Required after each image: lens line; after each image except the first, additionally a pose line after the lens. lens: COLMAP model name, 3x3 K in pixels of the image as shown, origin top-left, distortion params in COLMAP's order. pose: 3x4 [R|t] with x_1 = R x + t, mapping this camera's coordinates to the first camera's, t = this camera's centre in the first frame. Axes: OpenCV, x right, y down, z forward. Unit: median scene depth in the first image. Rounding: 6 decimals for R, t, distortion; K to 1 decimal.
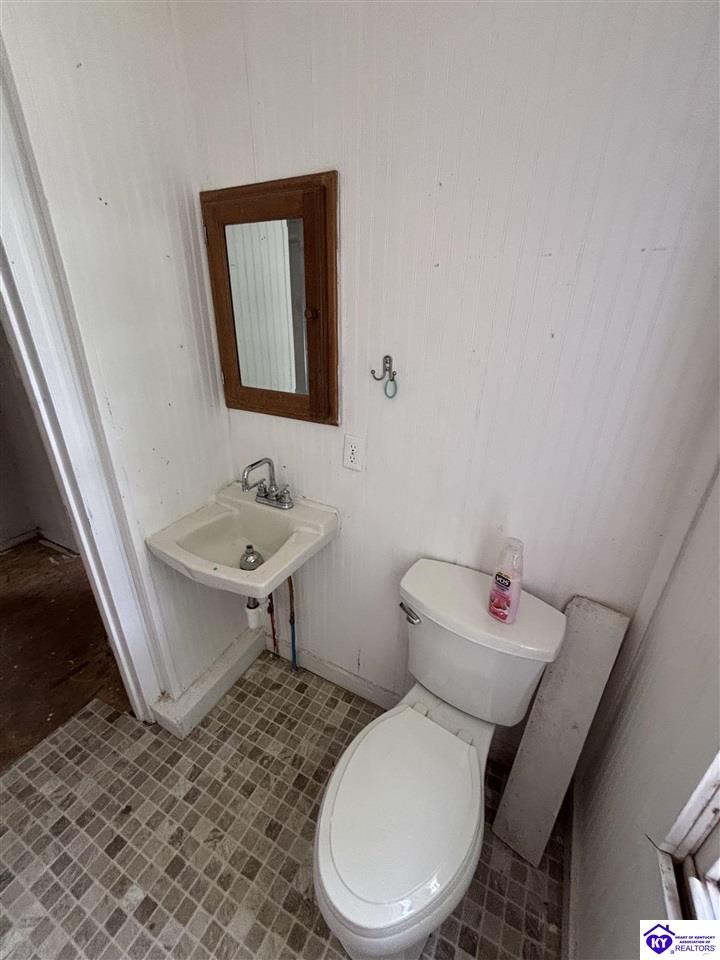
lens RADIAL K [[385.8, 0, 359.0], [0, 385.8, 480.5], [0, 0, 1]] dist [0.002241, 0.000173]
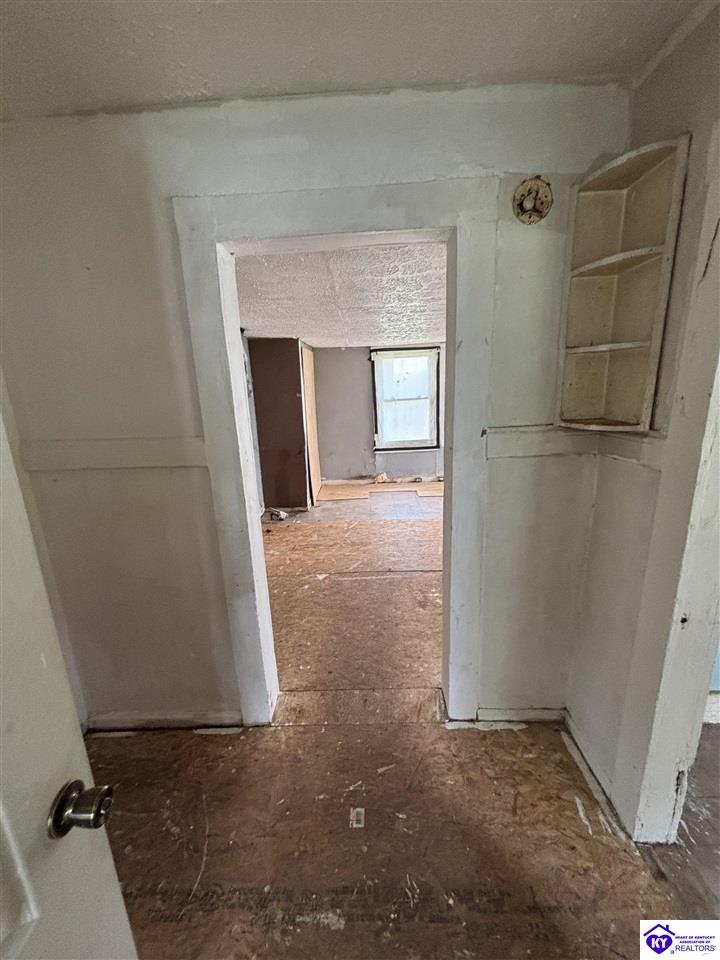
lens RADIAL K [[385.8, 0, 361.5], [0, 385.8, 480.1], [0, 0, 1]] dist [0.002241, 0.000173]
pose [[0.432143, 0.185882, -0.882440, -0.513004], [-0.325009, 0.944870, 0.039871, -0.158154], [0.841202, 0.269571, 0.468733, 0.335221]]
